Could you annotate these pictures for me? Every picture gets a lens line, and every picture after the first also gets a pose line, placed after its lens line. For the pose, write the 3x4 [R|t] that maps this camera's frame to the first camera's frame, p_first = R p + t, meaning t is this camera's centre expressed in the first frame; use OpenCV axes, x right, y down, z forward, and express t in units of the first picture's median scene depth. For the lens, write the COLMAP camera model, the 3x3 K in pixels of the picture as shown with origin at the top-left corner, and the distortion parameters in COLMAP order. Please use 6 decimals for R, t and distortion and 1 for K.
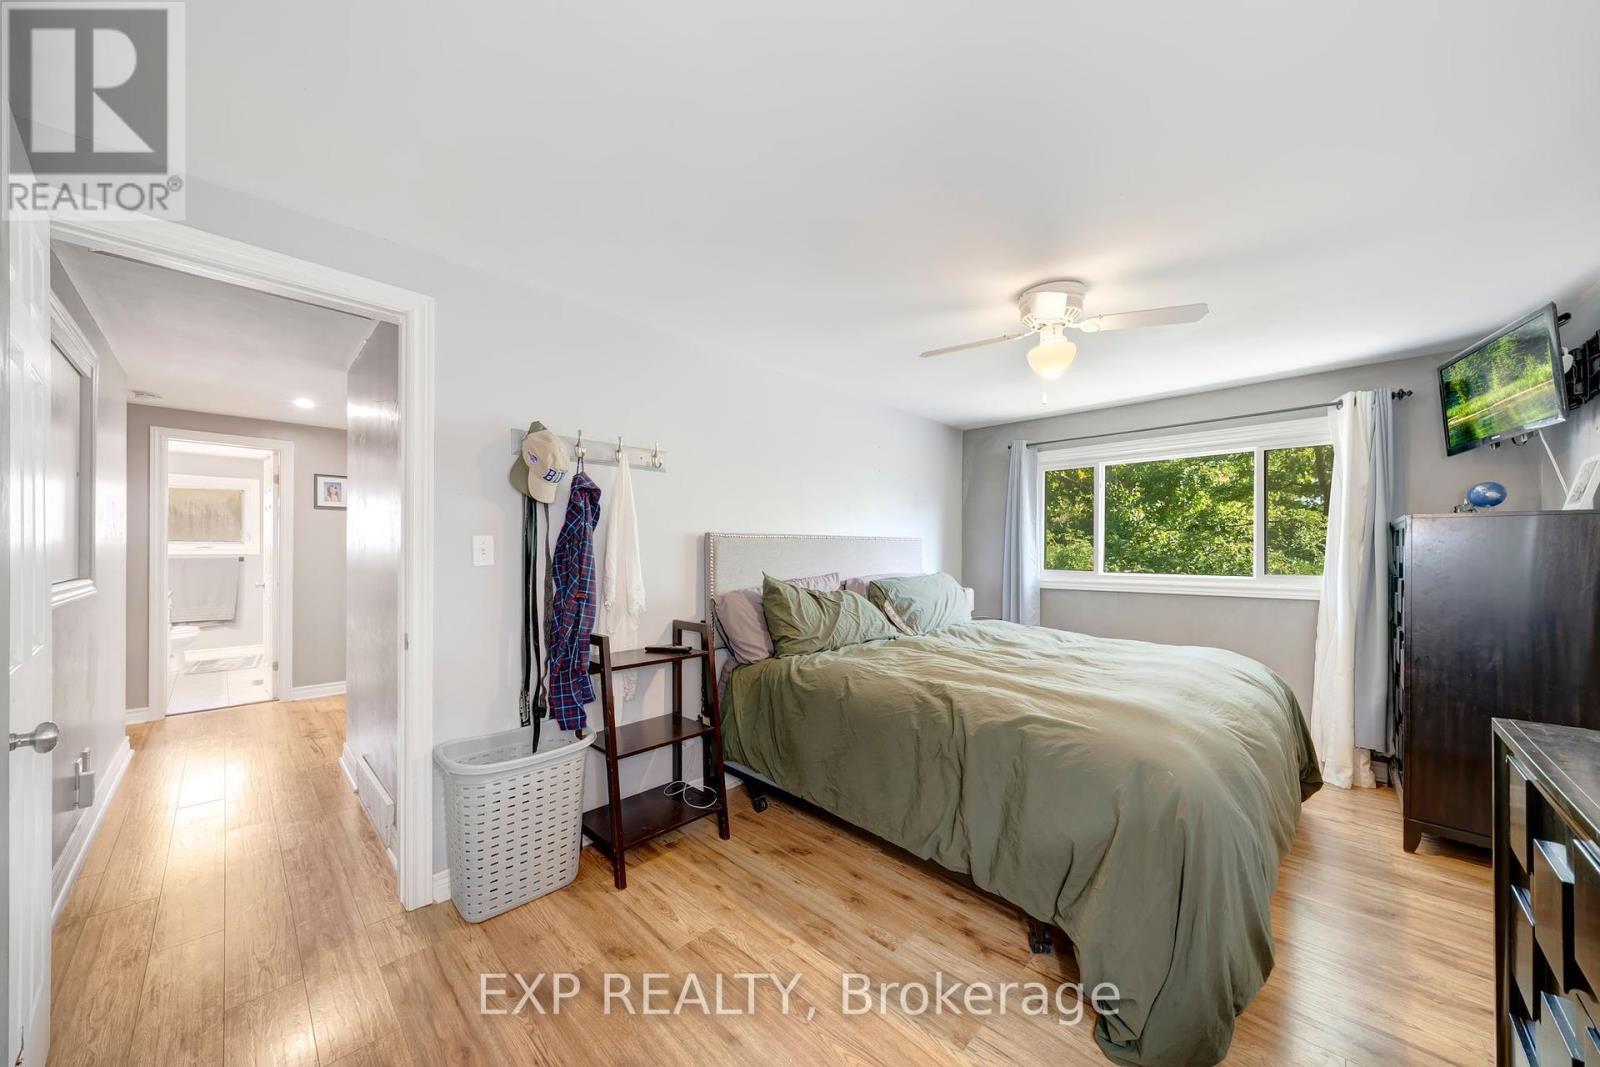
lens RADIAL K [[550.8, 0, 795.8], [0, 550.8, 542.7], [0, 0, 1]] dist [-0.003627, -0.000079]
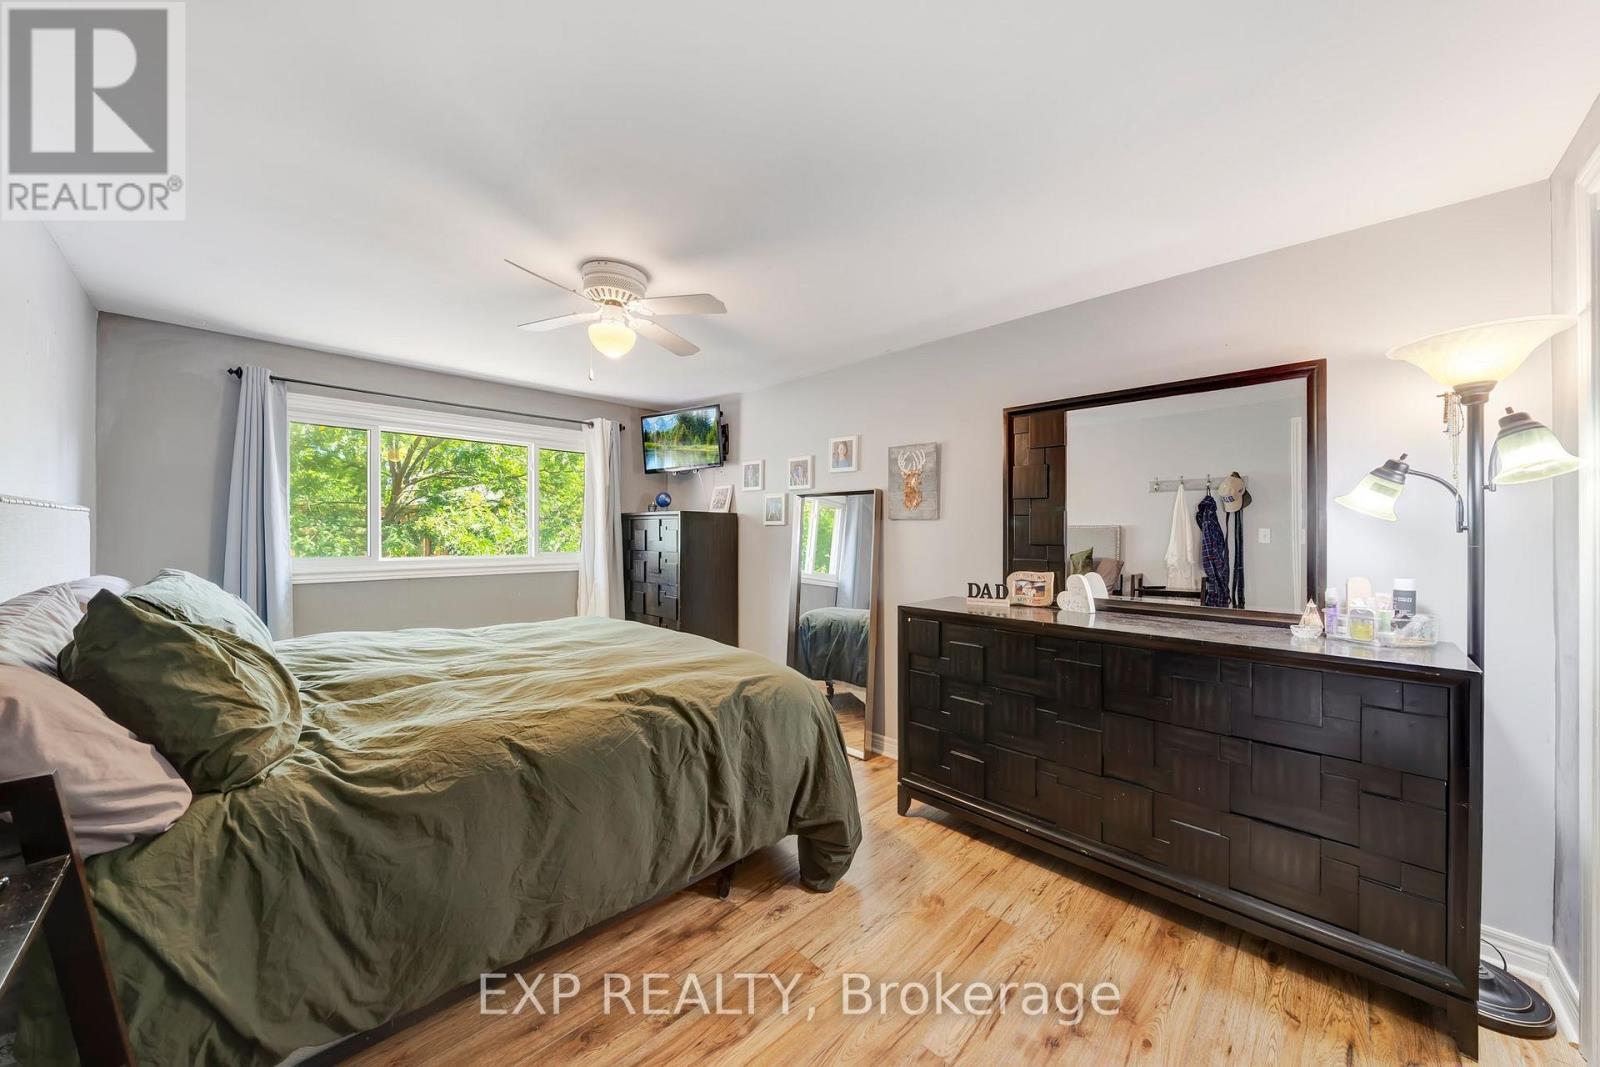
lens RADIAL K [[557.5, 0, 800.0], [0, 557.5, 533.5], [0, 0, 1]] dist [-0.003876, -0.000064]
pose [[0.001619, 0.000025, 0.999999, -0.598940], [-0.019066, 0.999818, 0.000006, 0.009275], [-0.999817, -0.019066, 0.001619, 0.749011]]
